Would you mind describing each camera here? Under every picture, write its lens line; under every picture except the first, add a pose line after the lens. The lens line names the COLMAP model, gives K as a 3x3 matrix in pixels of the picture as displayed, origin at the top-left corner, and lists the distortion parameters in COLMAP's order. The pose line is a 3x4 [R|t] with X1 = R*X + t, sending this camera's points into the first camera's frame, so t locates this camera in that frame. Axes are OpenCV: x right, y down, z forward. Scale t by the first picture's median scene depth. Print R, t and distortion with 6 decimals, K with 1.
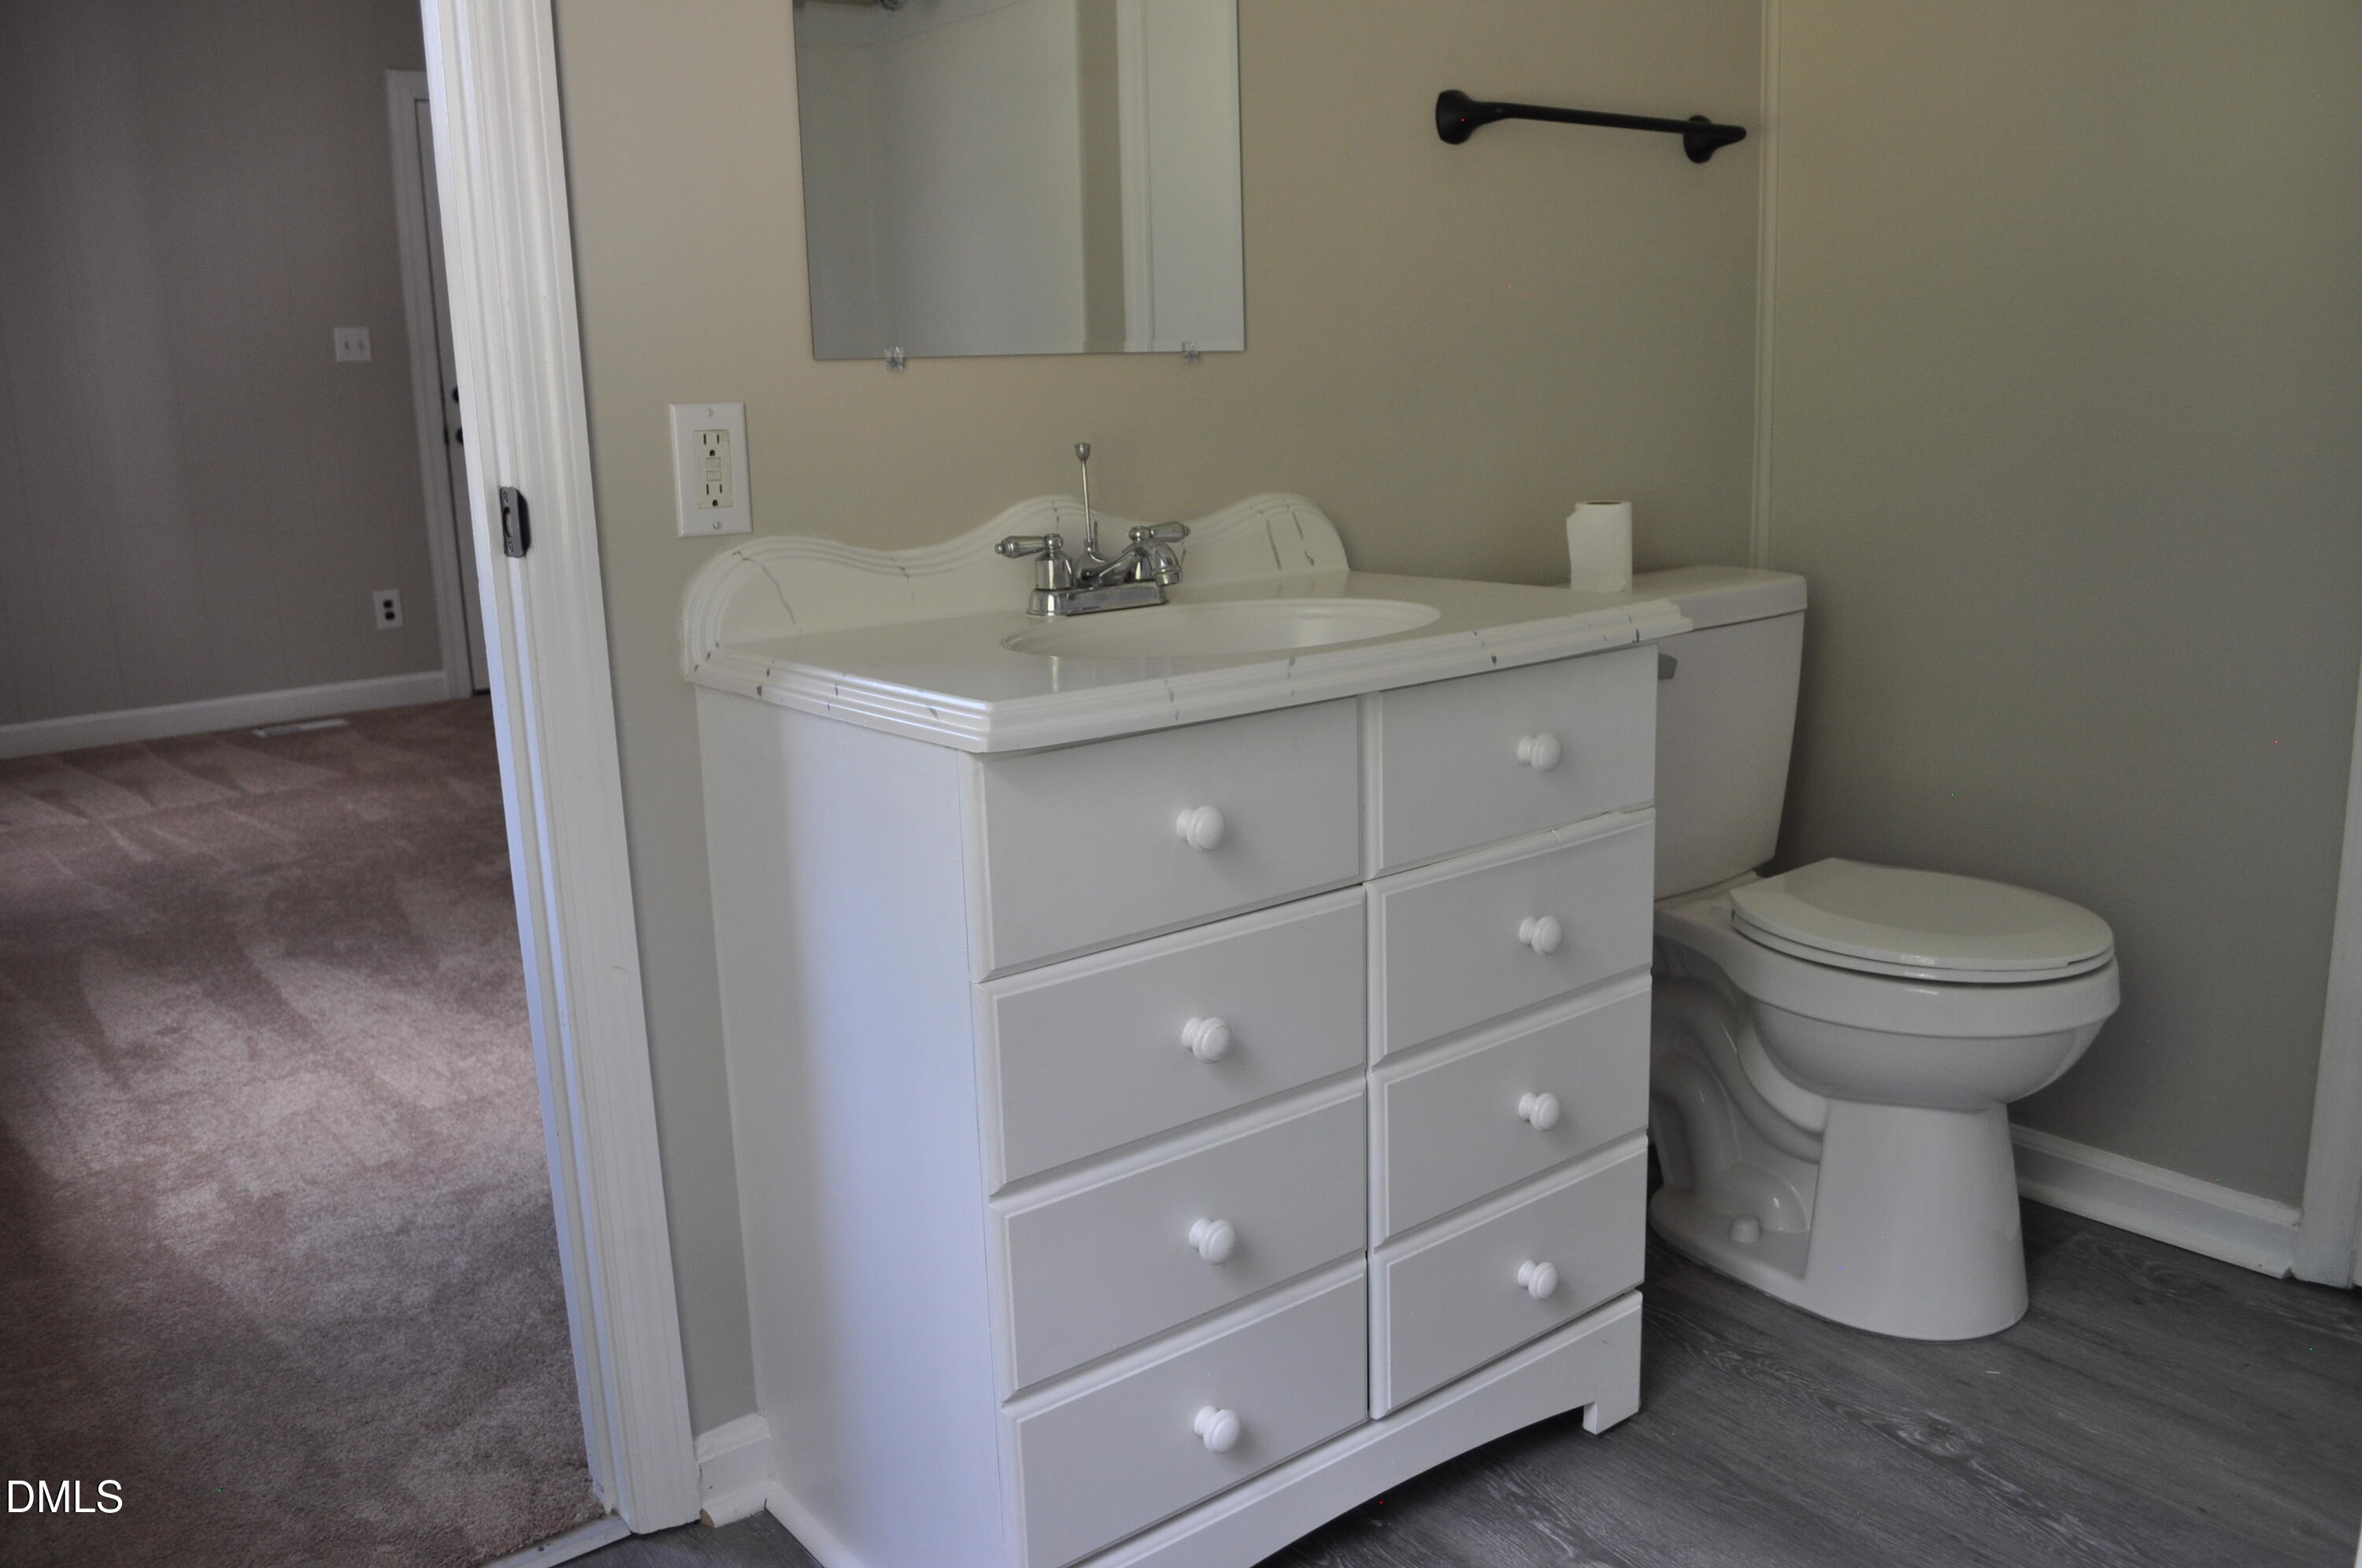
lens RADIAL K [[1836.2, 0, 1181.0], [0, 1836.2, 784.0], [0, 0, 1]] dist [-0.088718, 0.007684]
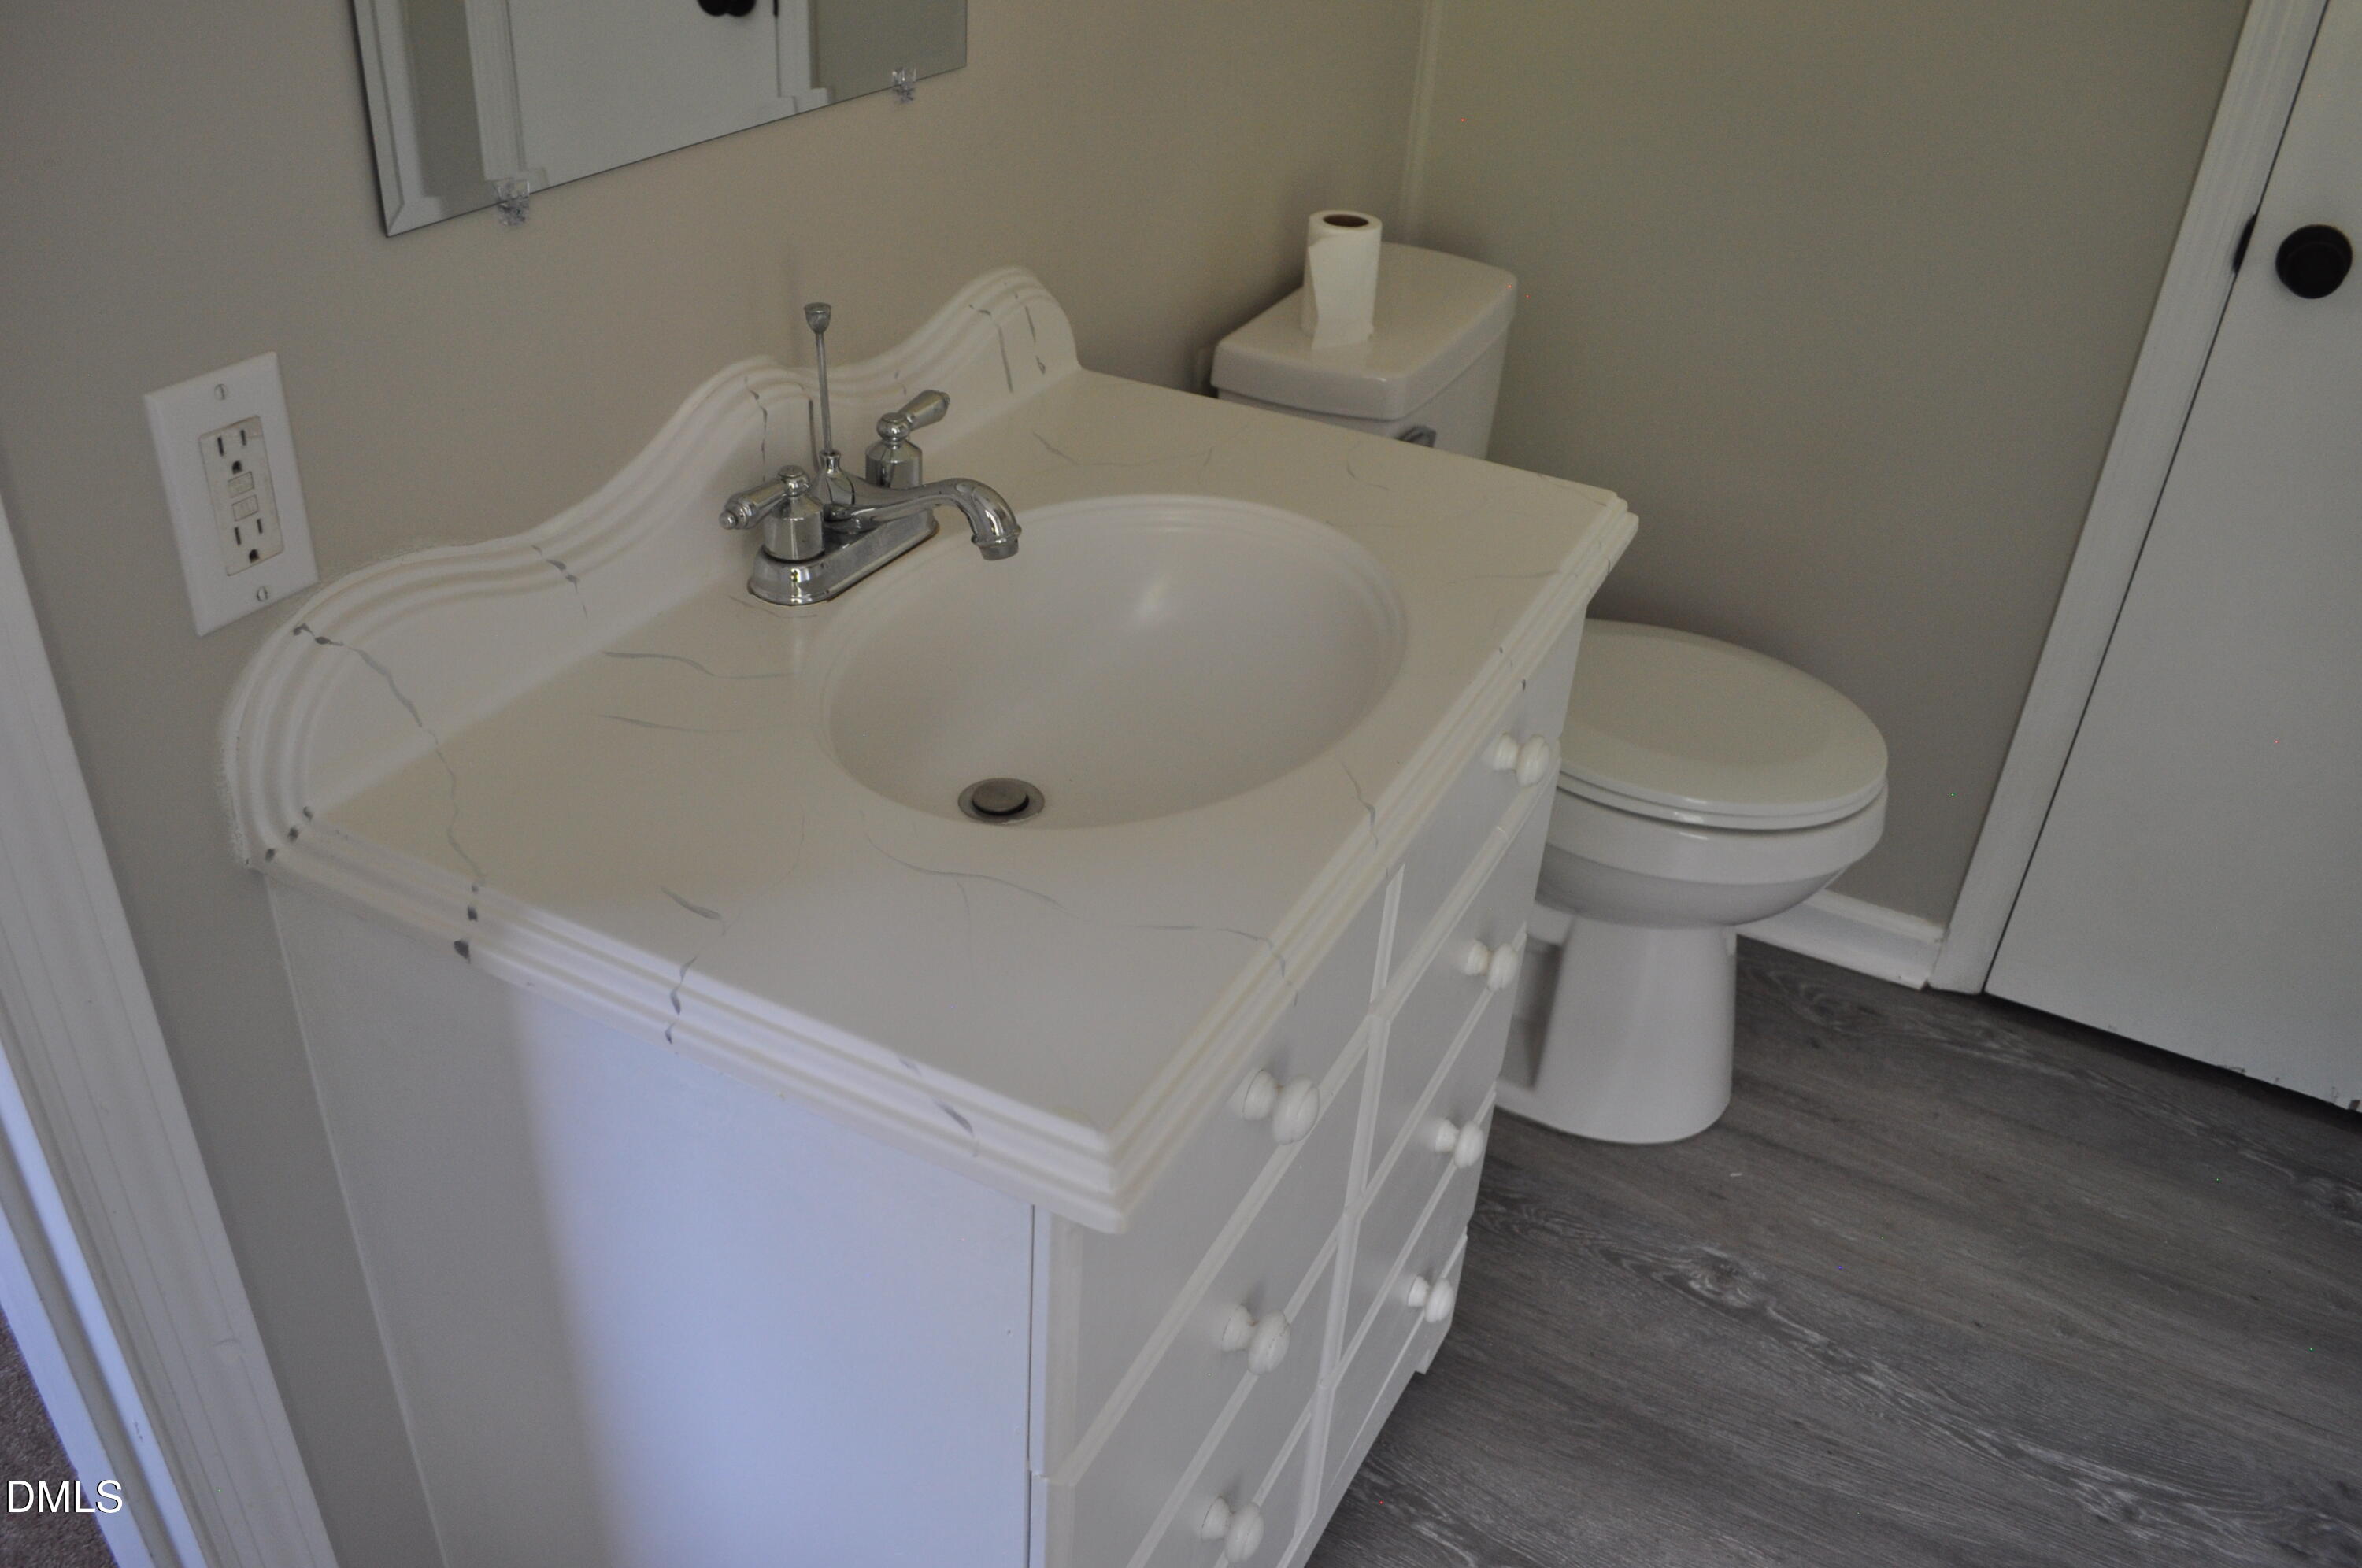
lens RADIAL K [[1836.2, 0, 1181.0], [0, 1836.2, 784.0], [0, 0, 1]] dist [-0.088718, 0.007684]
pose [[0.905258, -0.150988, 0.397128, -0.202708], [0.005406, 0.938739, 0.344585, -0.237889], [-0.424828, -0.309792, 0.850618, 0.380314]]
